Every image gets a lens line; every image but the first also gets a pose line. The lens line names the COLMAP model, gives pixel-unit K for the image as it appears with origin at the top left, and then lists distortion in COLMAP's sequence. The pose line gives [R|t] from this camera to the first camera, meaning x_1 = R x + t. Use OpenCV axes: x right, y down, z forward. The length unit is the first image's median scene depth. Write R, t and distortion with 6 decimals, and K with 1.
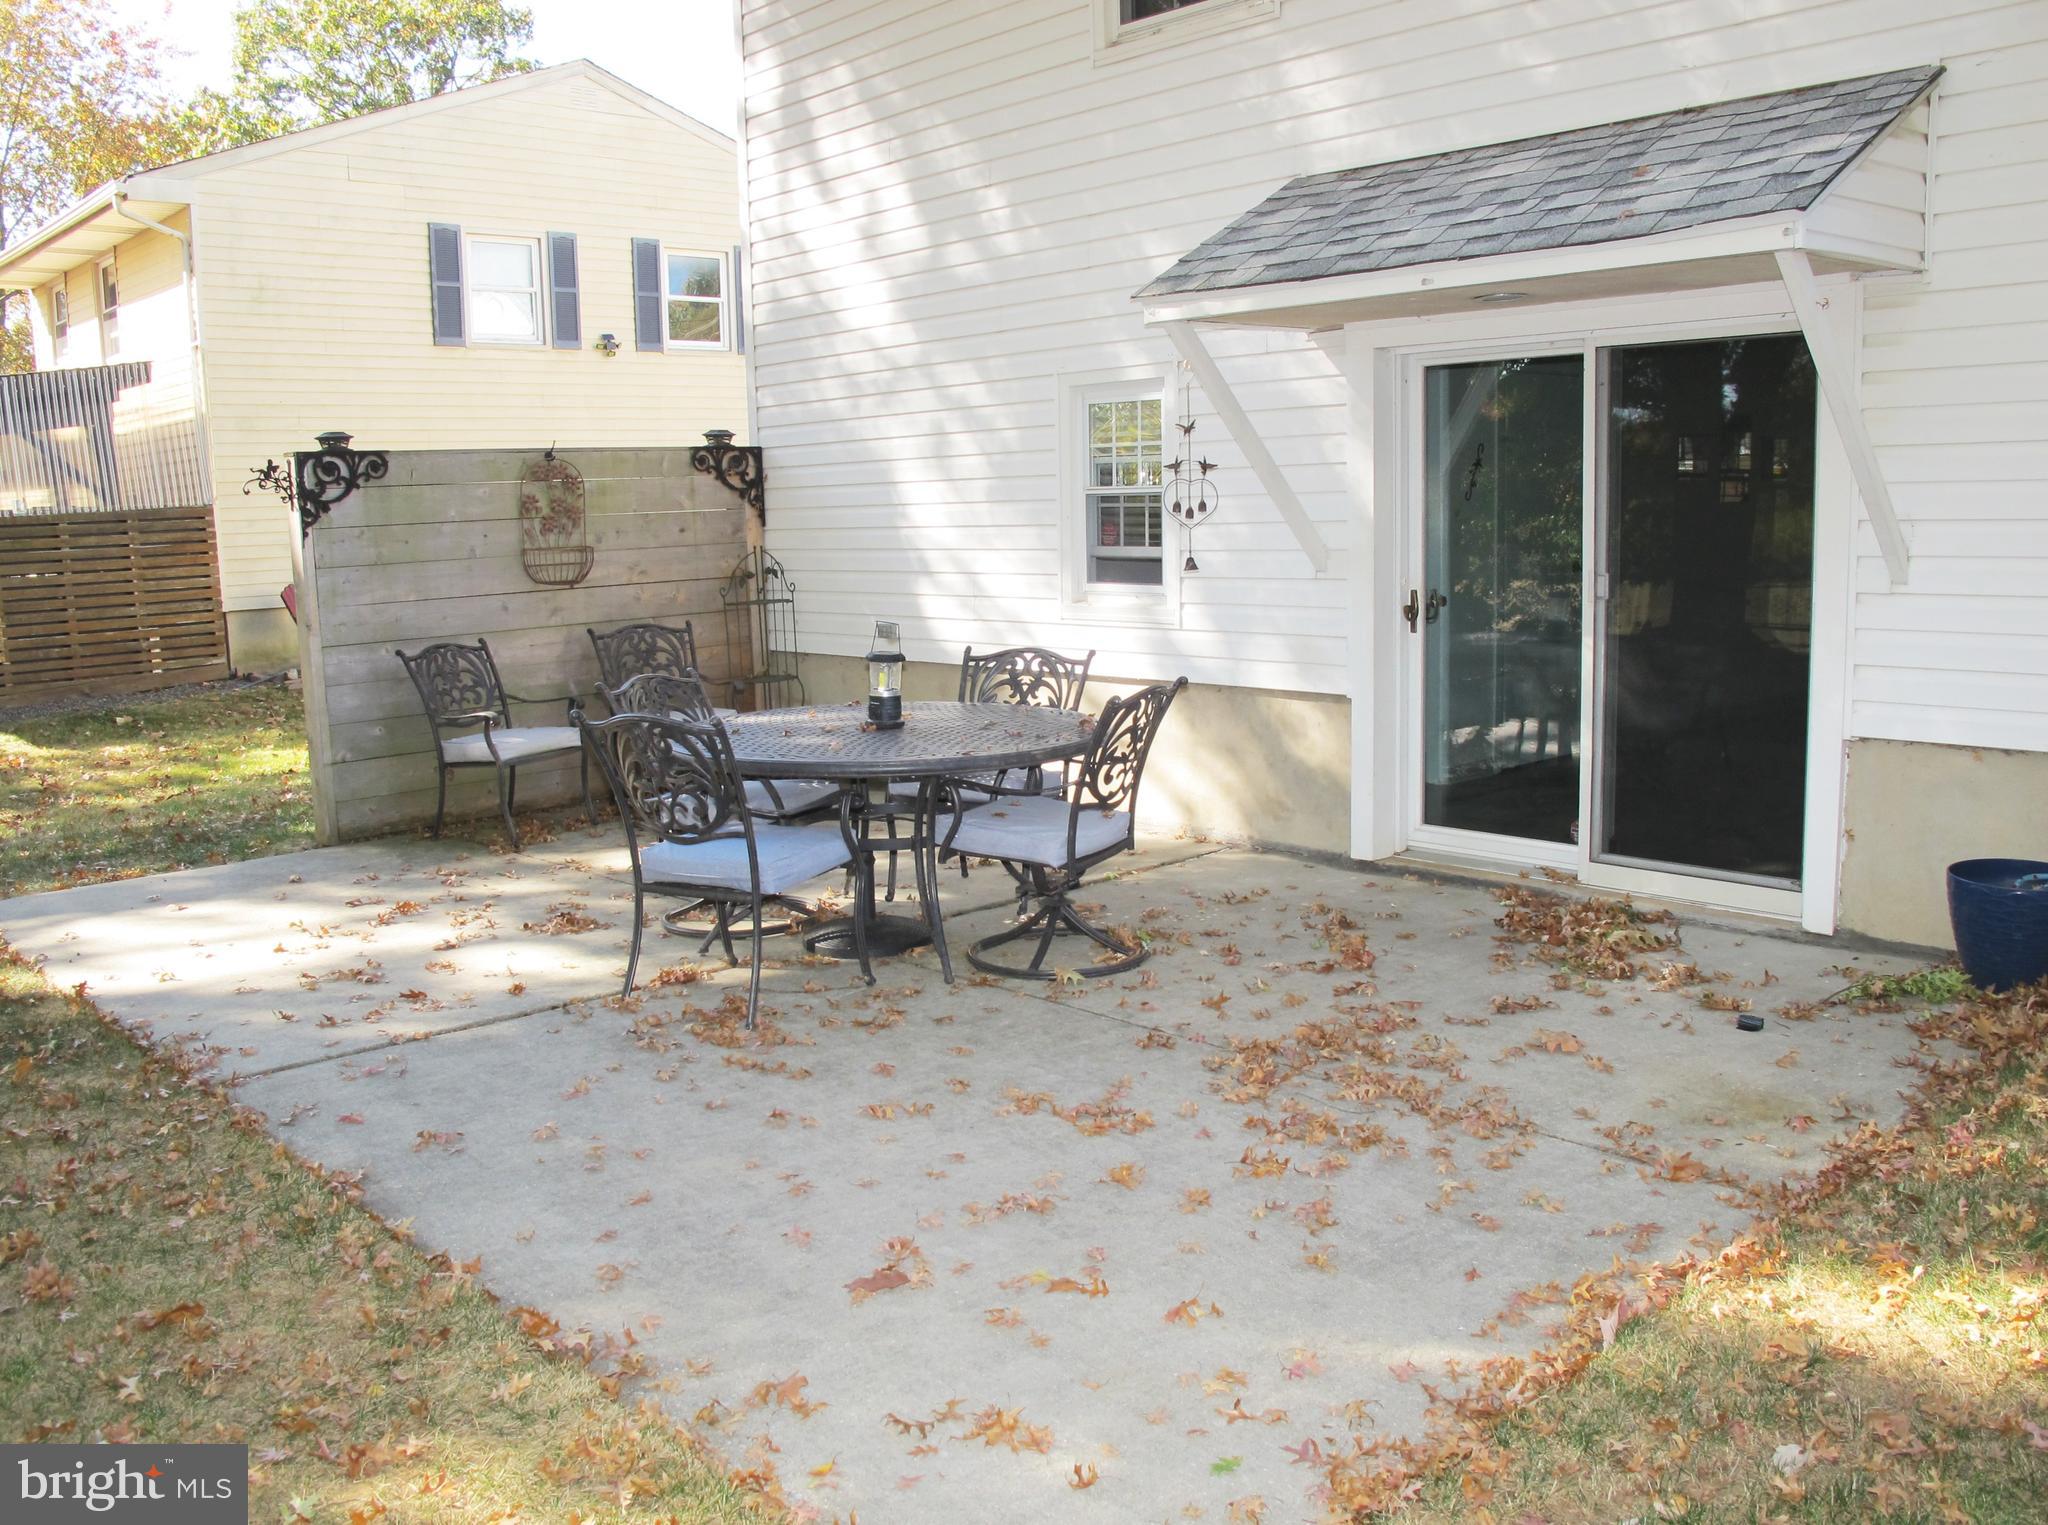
lens RADIAL K [[1731.7, 0, 1024.0], [0, 1731.7, 762.5], [0, 0, 1]] dist [-0.160931, 0.119763]
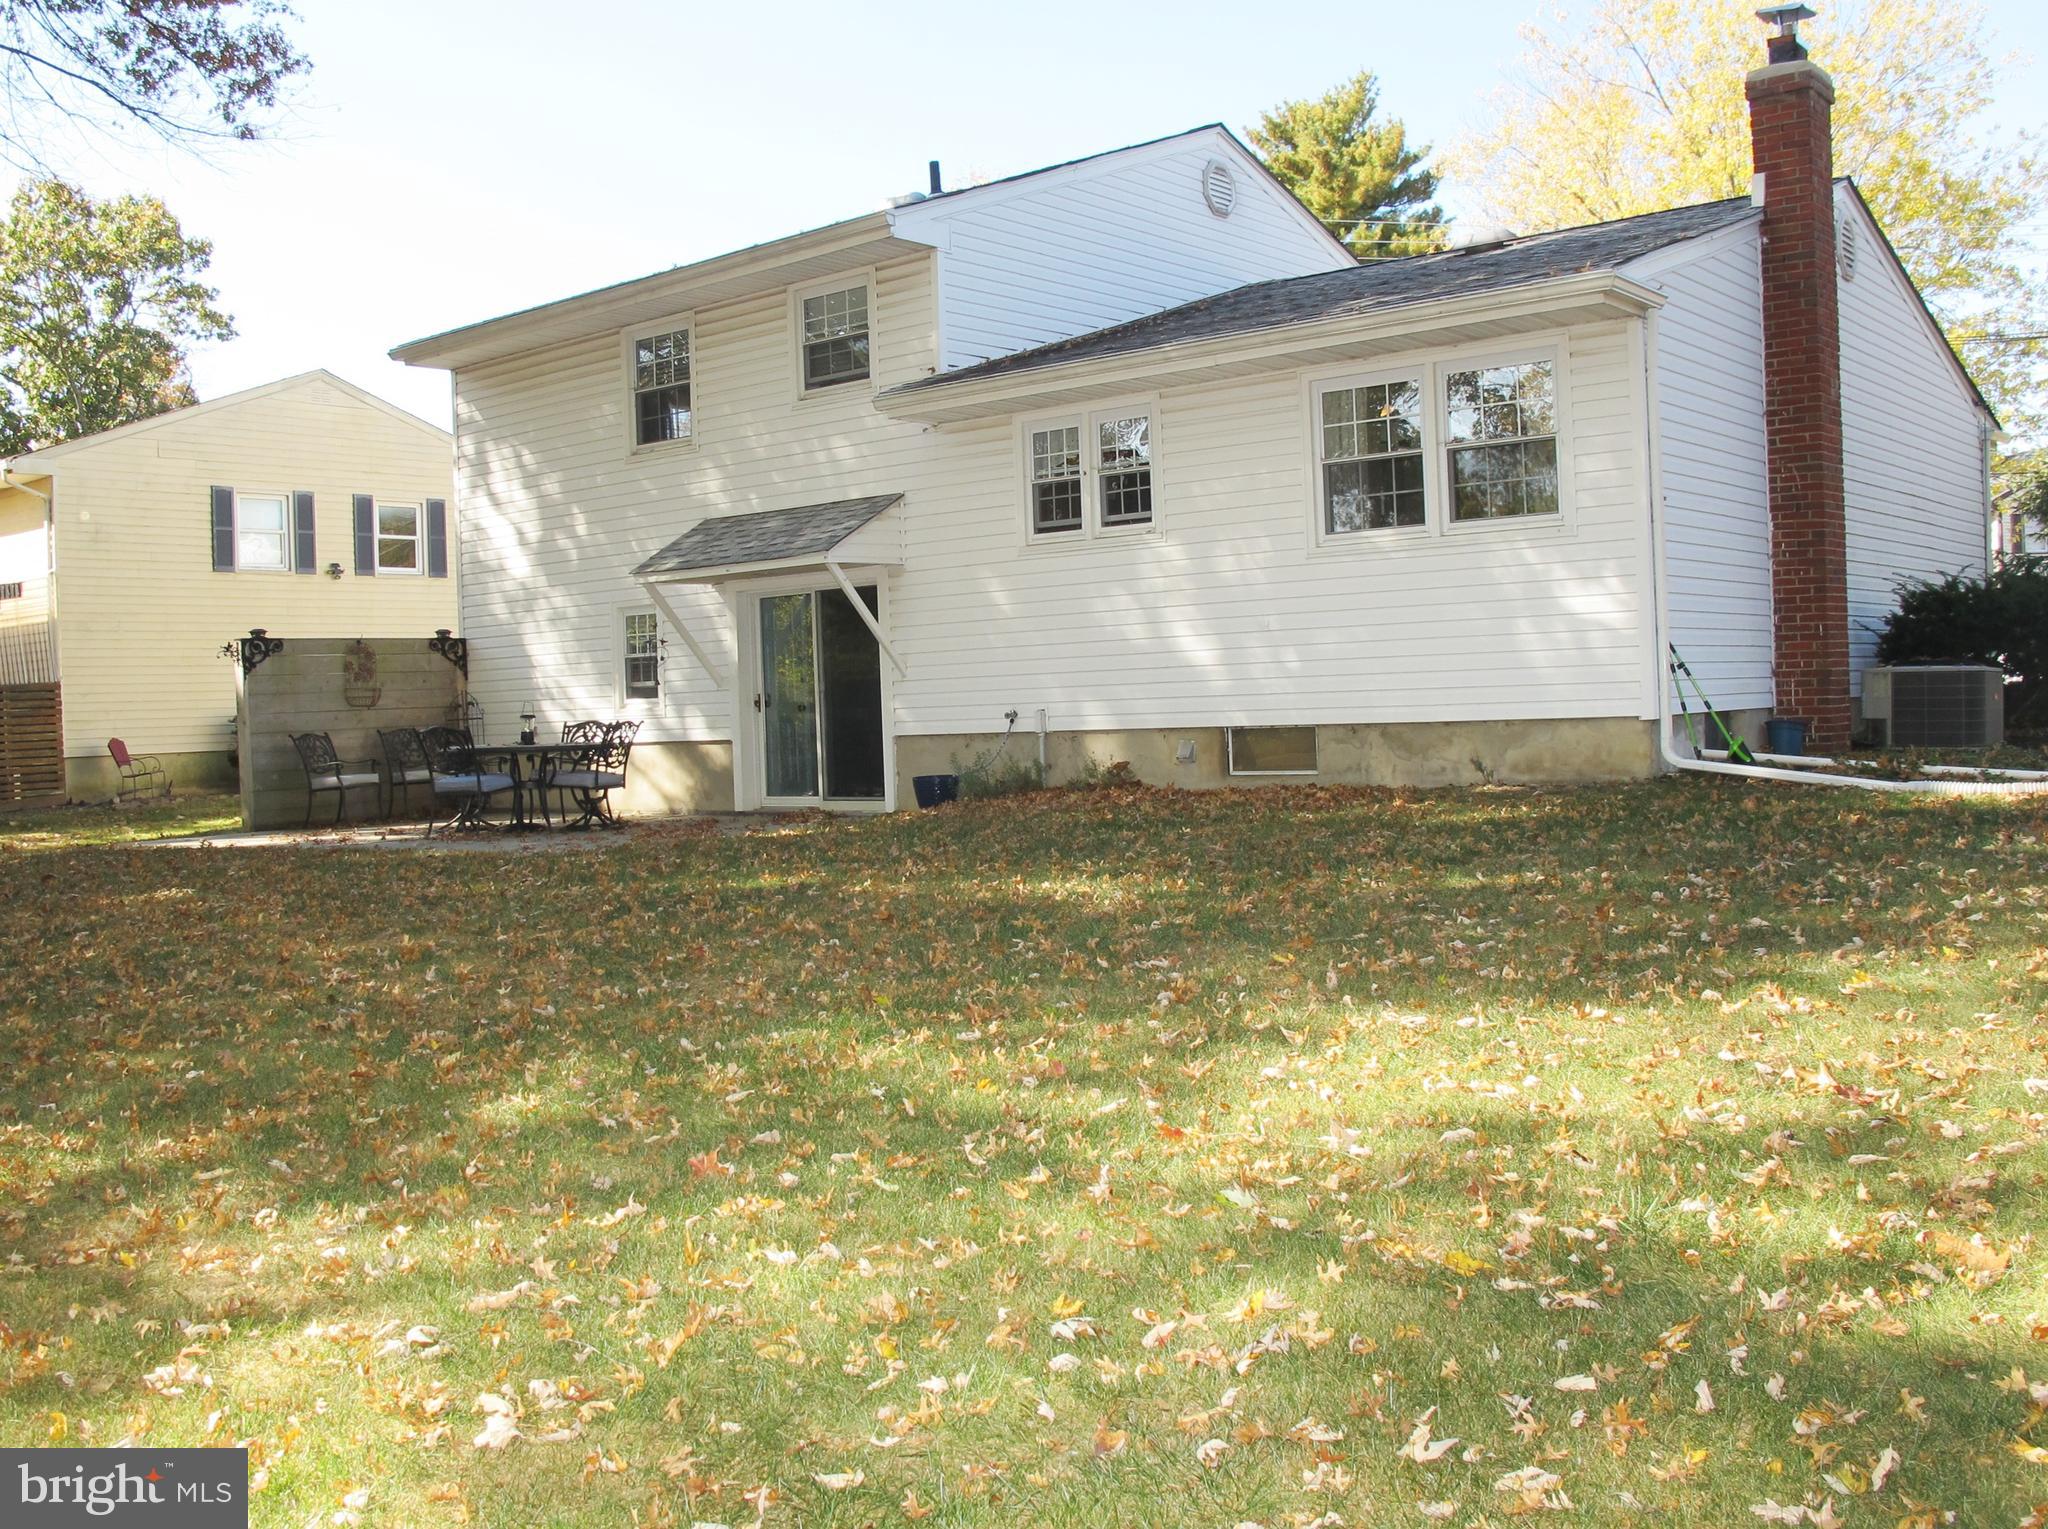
lens RADIAL K [[1731.7, 0, 1024.0], [0, 1731.7, 764.5], [0, 0, 1]] dist [-0.160931, 0.119763]
pose [[0.982039, -0.016653, 0.187941, 0.105578], [0.038281, 0.992965, -0.112047, 0.204739], [-0.184753, 0.117229, 0.975768, -1.013598]]
